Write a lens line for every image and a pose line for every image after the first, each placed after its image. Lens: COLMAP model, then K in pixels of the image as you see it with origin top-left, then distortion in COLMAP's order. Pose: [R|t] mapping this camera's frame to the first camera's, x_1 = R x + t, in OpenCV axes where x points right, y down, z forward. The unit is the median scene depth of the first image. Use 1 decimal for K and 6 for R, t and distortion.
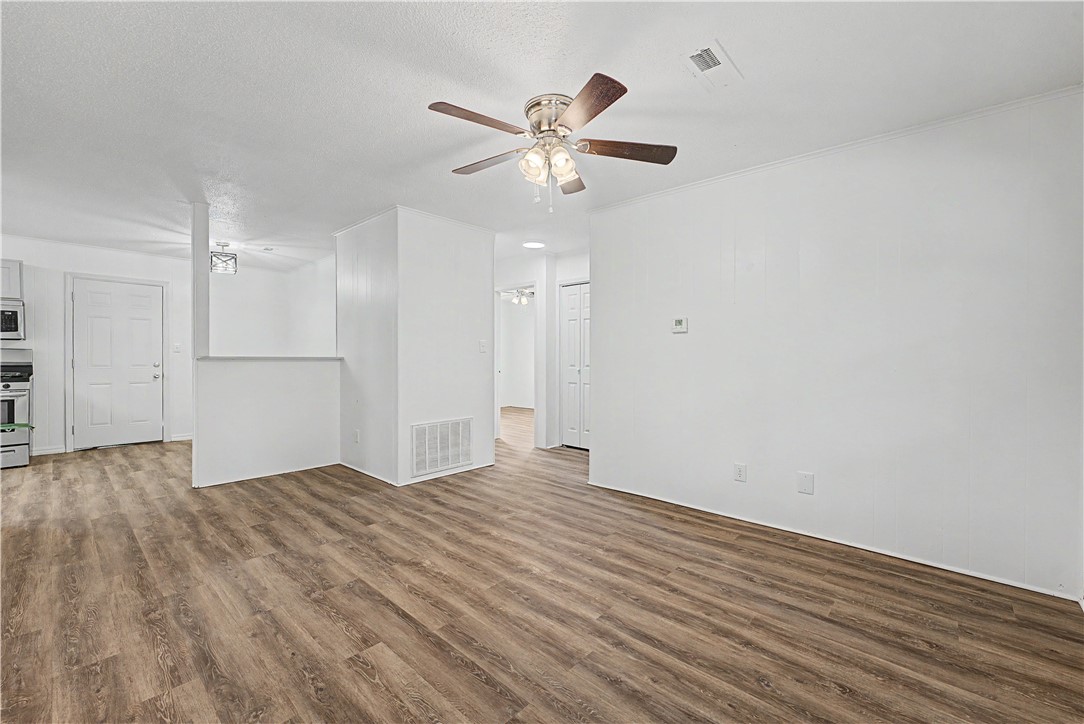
lens RADIAL K [[440.5, 0, 551.7], [0, 440.5, 363.9], [0, 0, 1]] dist [-0.000970, 0.000104]
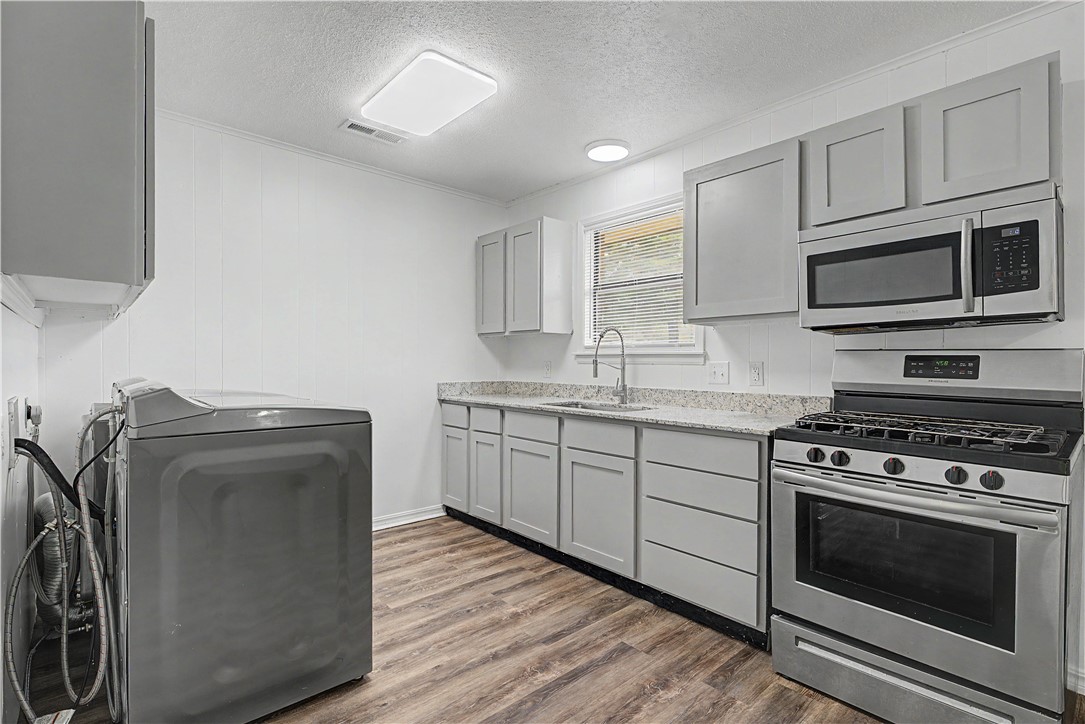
lens RADIAL K [[494.2, 0, 545.4], [0, 494.2, 373.9], [0, 0, 1]] dist [-0.011046, 0.001027]
pose [[-0.119134, 0.002262, -0.992876, -0.852202], [-0.024685, 0.999682, 0.005239, -0.010464], [0.992571, 0.025133, -0.119040, 0.715862]]
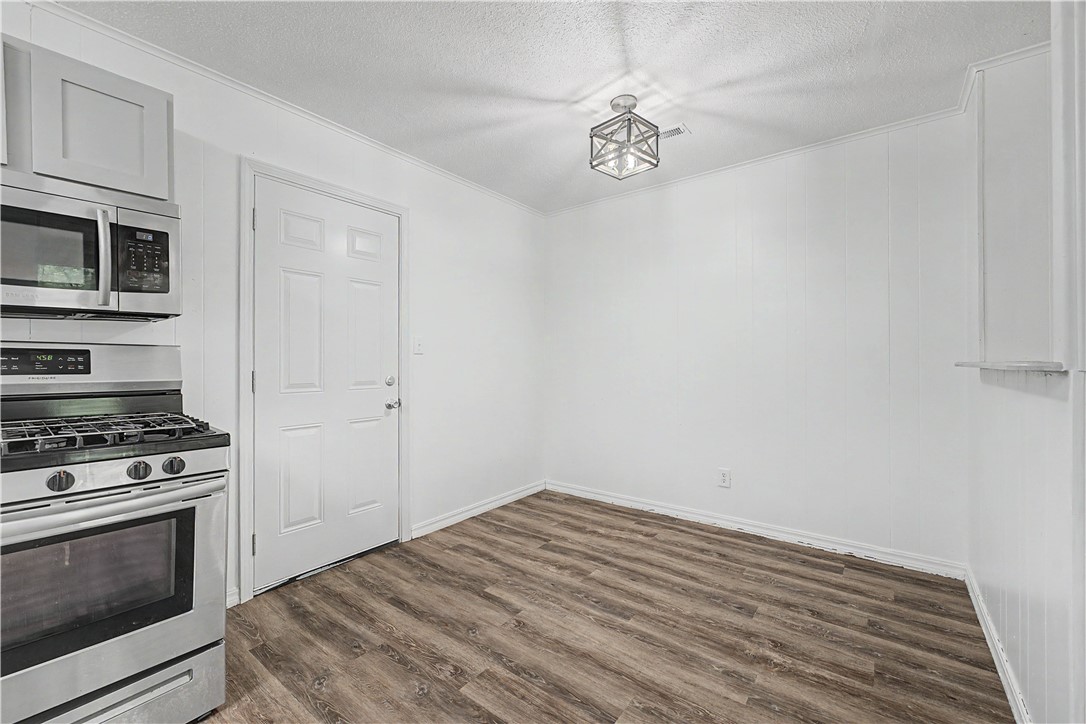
lens RADIAL K [[441.4, 0, 542.9], [0, 441.4, 364.5], [0, 0, 1]] dist [-0.000970, 0.000104]
pose [[0.996953, -0.017102, 0.076113, -0.956726], [0.017776, 0.999809, -0.008183, -0.011061], [-0.075958, 0.009511, 0.997066, 0.642700]]
